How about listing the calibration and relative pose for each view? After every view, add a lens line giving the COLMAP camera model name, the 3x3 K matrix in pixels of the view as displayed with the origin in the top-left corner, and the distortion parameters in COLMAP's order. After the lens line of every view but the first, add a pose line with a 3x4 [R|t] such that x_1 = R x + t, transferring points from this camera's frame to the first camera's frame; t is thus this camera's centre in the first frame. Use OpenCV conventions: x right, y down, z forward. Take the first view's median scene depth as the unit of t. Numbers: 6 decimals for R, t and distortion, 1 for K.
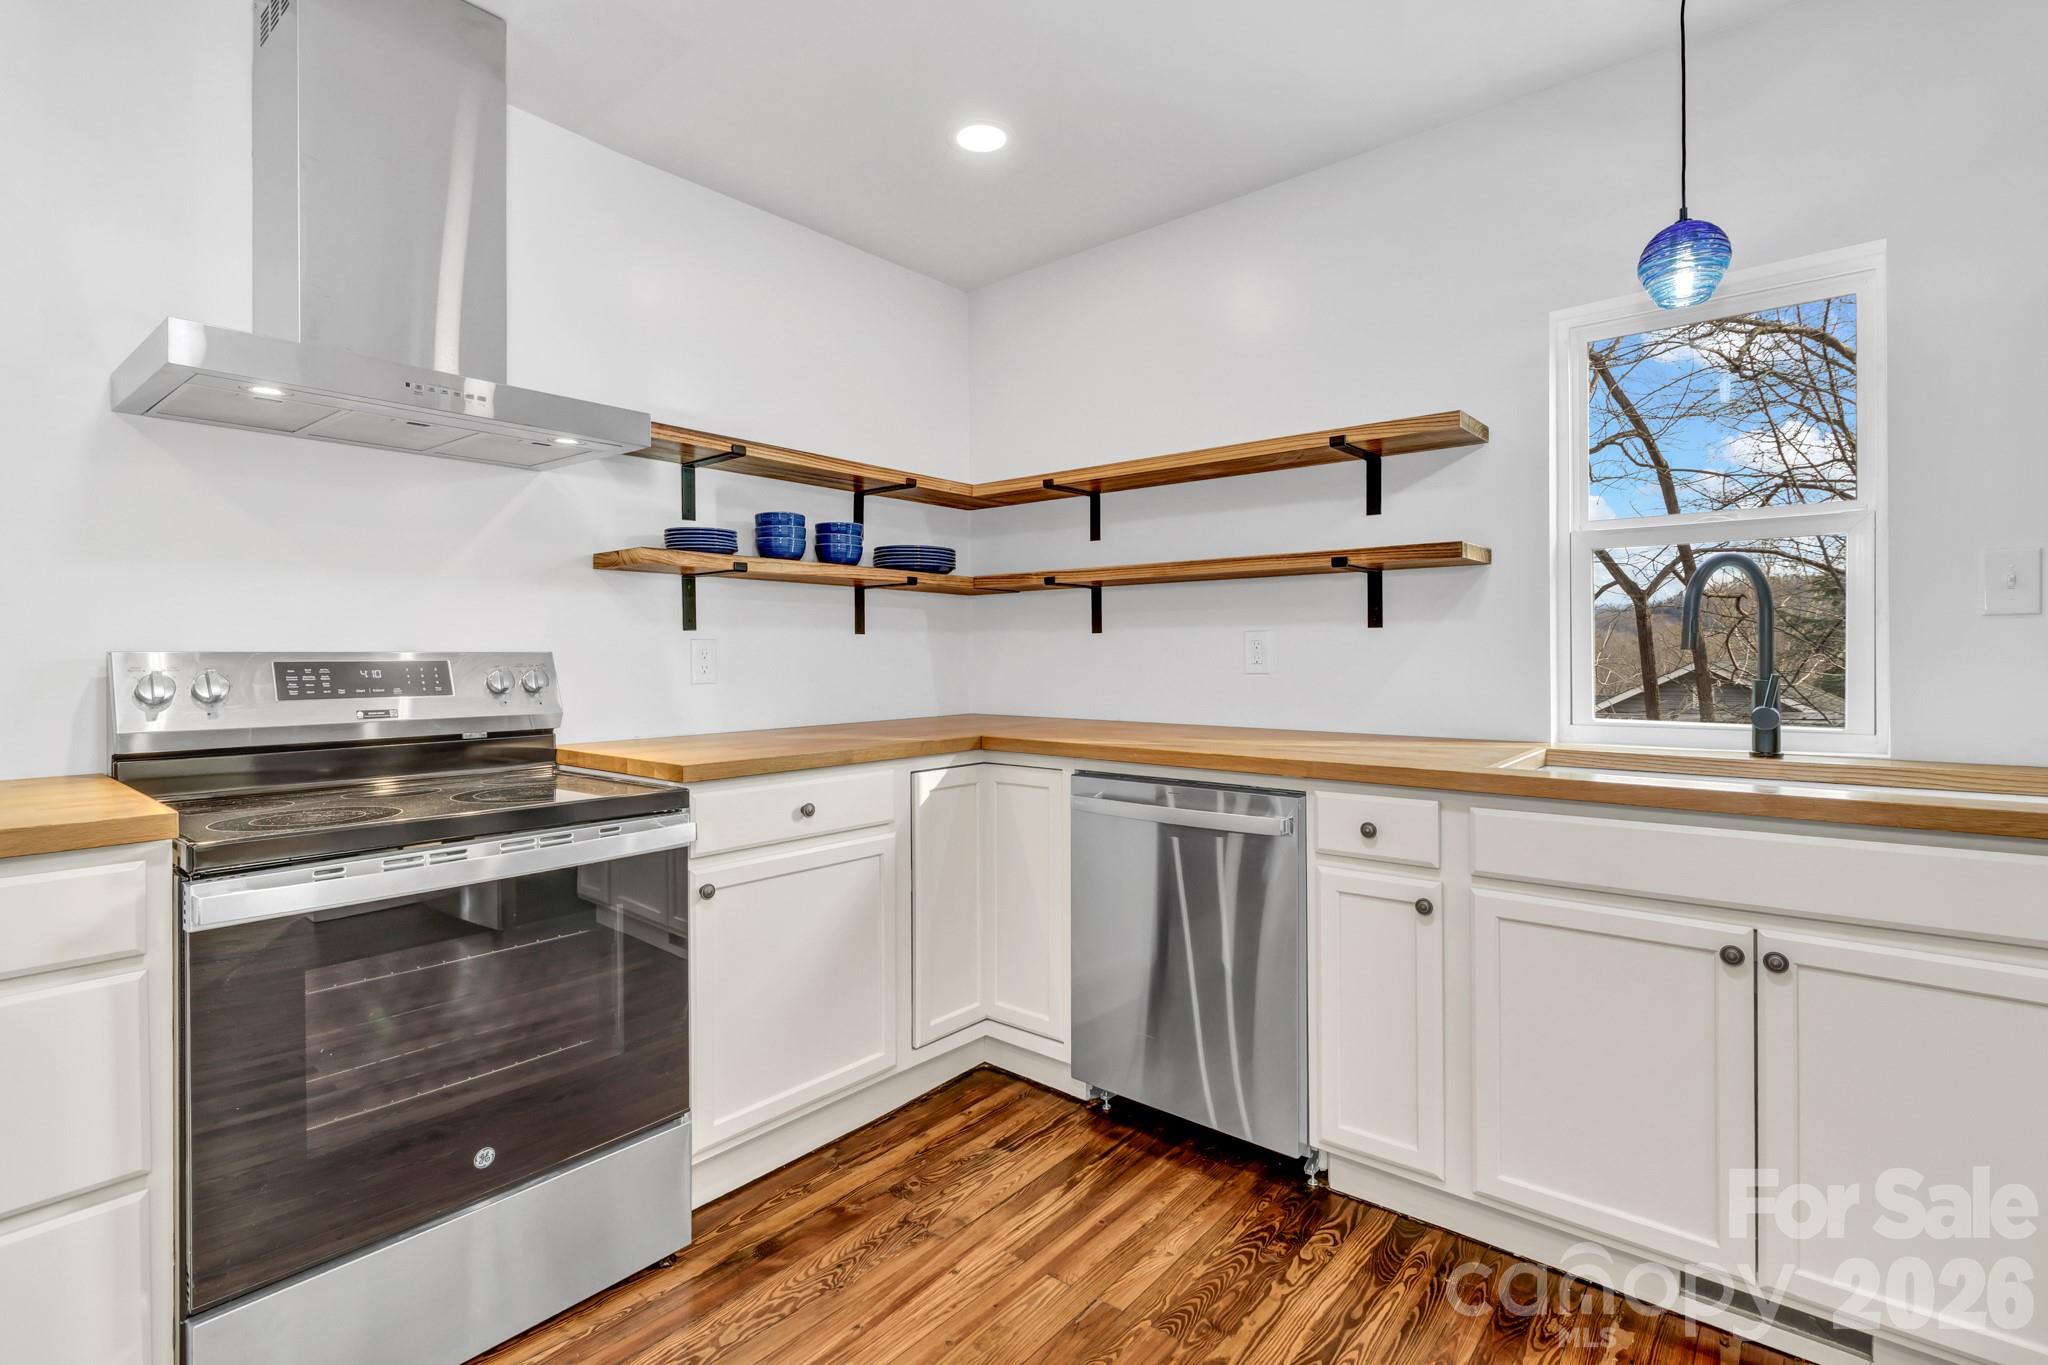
lens RADIAL K [[969.3, 0, 1017.3], [0, 969.3, 653.1], [0, 0, 1]] dist [-0.013713, 0.000186]
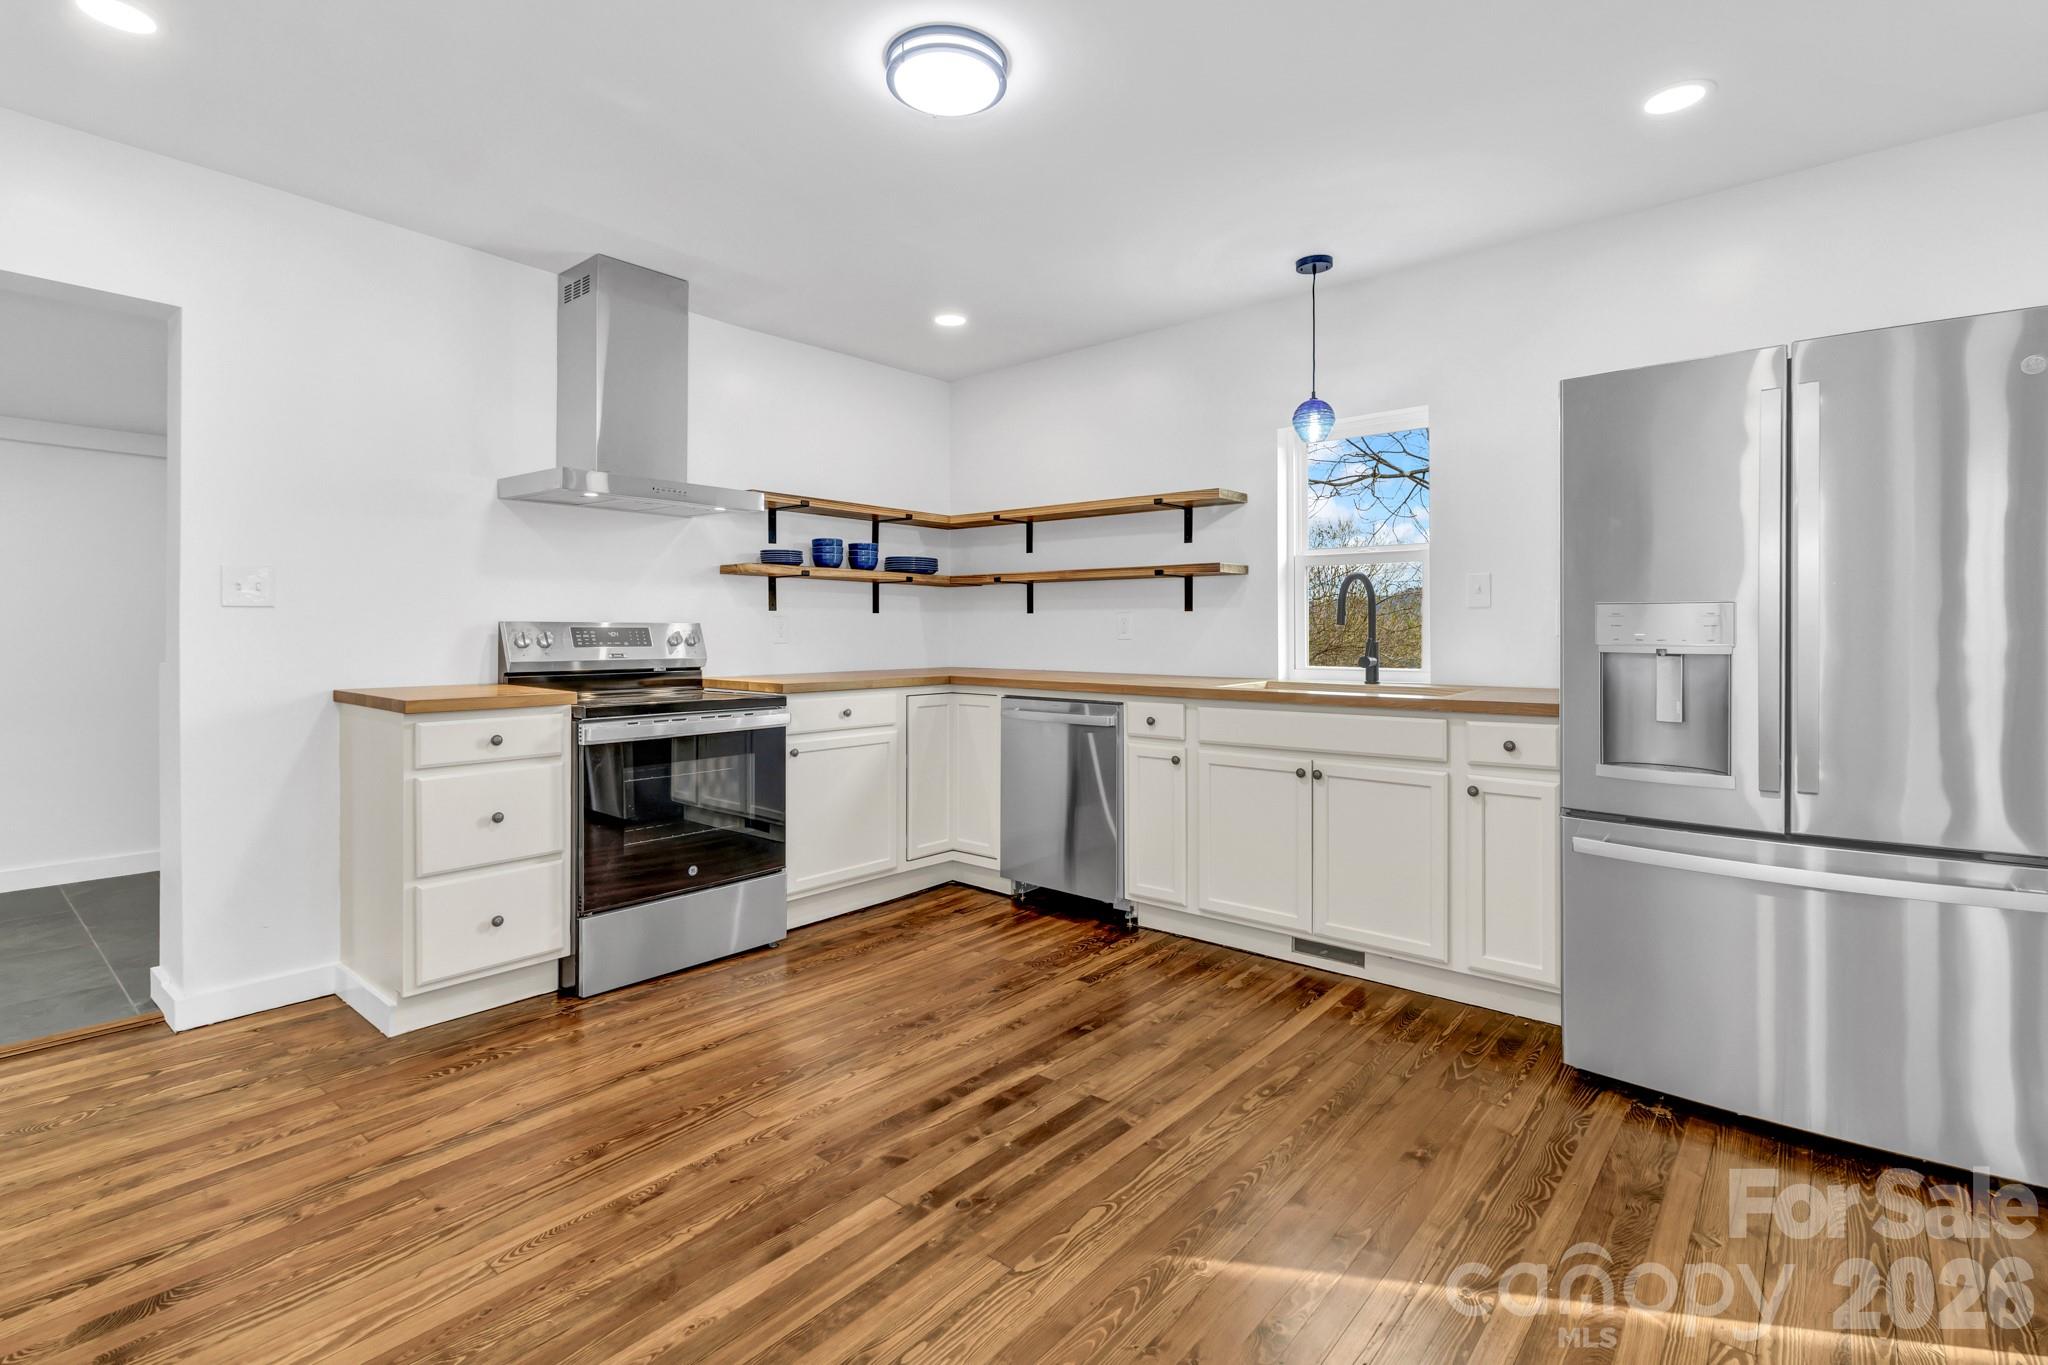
lens RADIAL K [[984.3, 0, 1012.0], [0, 984.3, 632.8], [0, 0, 1]] dist [-0.001949, -0.000555]
pose [[0.999863, 0.005156, -0.015750, 0.101872], [-0.005121, 0.999984, 0.002262, 0.008862], [0.015761, -0.002181, 0.999873, -0.721024]]
